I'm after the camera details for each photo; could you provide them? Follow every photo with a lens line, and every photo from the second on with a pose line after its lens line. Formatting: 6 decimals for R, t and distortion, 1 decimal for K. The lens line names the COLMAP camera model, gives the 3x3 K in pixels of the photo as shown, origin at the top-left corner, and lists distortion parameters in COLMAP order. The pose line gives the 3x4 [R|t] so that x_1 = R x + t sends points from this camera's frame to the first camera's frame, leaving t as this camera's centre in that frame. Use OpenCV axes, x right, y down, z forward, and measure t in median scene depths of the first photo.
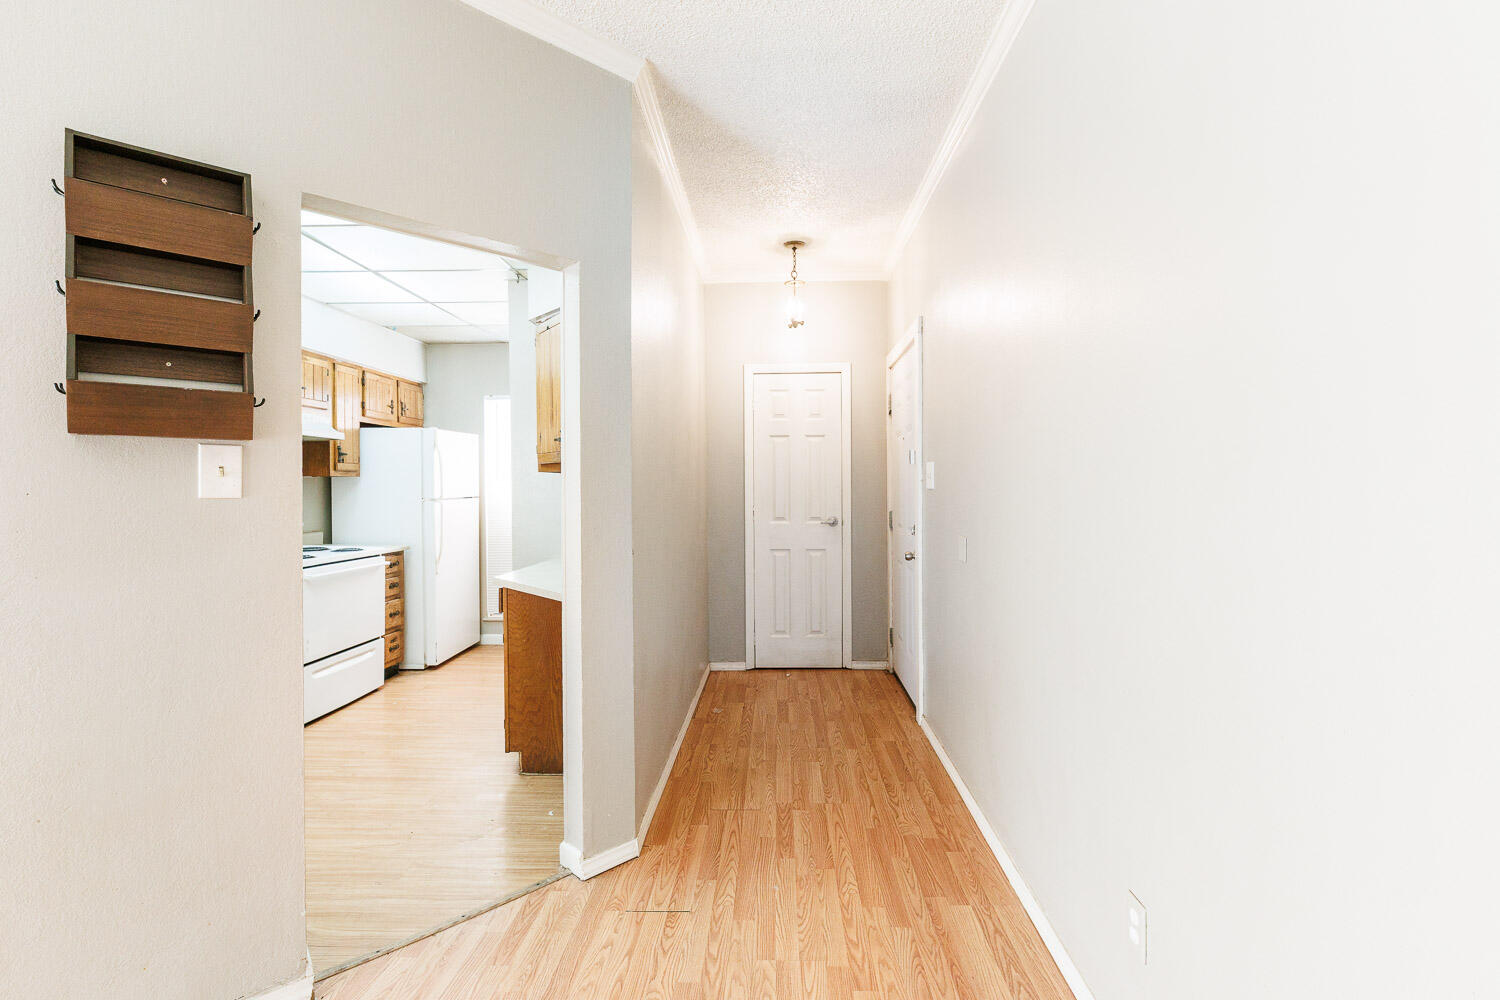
lens RADIAL K [[657.7, 0, 754.6], [0, 657.7, 493.2], [0, 0, 1]] dist [0.000966, -0.000426]
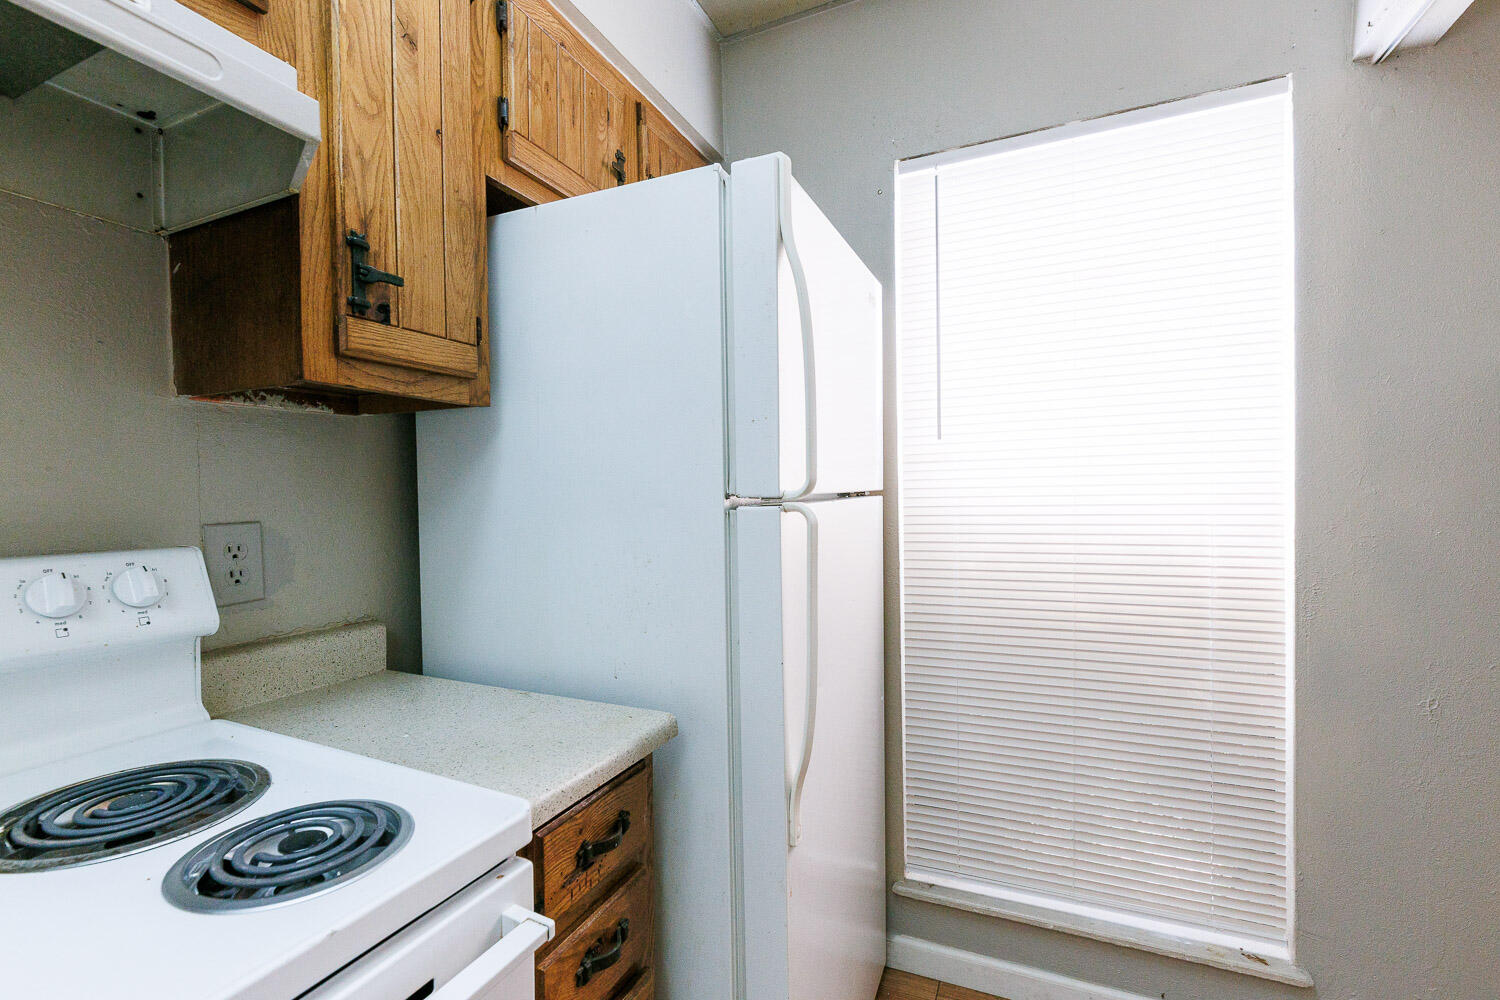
lens RADIAL K [[657.4, 0, 747.3], [0, 657.4, 505.8], [0, 0, 1]] dist [0.000193, -0.000097]
pose [[0.924715, -0.002516, -0.380652, -0.419500], [0.008108, 0.999881, 0.013088, 0.008901], [0.380574, -0.015189, 0.924626, 0.808236]]
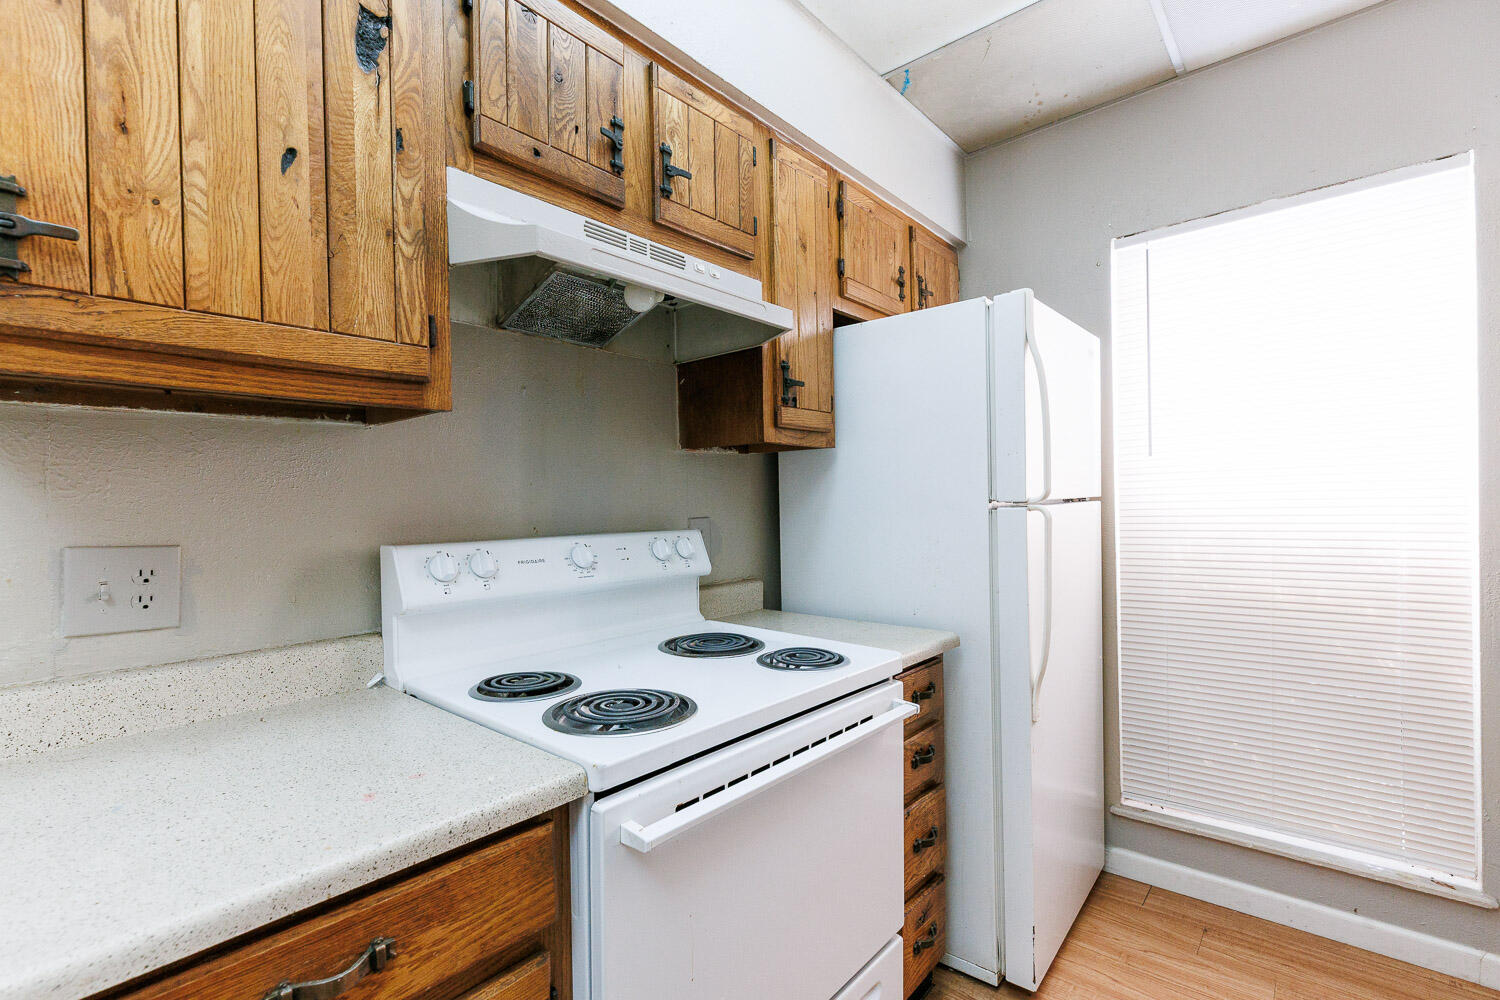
lens RADIAL K [[671.9, 0, 750.9], [0, 671.9, 512.8], [0, 0, 1]] dist [-0.001228, 0.000266]
pose [[0.777626, -0.003679, -0.628716, -0.383080], [0.011509, 0.999899, 0.008383, 0.010229], [0.628621, -0.013755, 0.777590, 0.649570]]
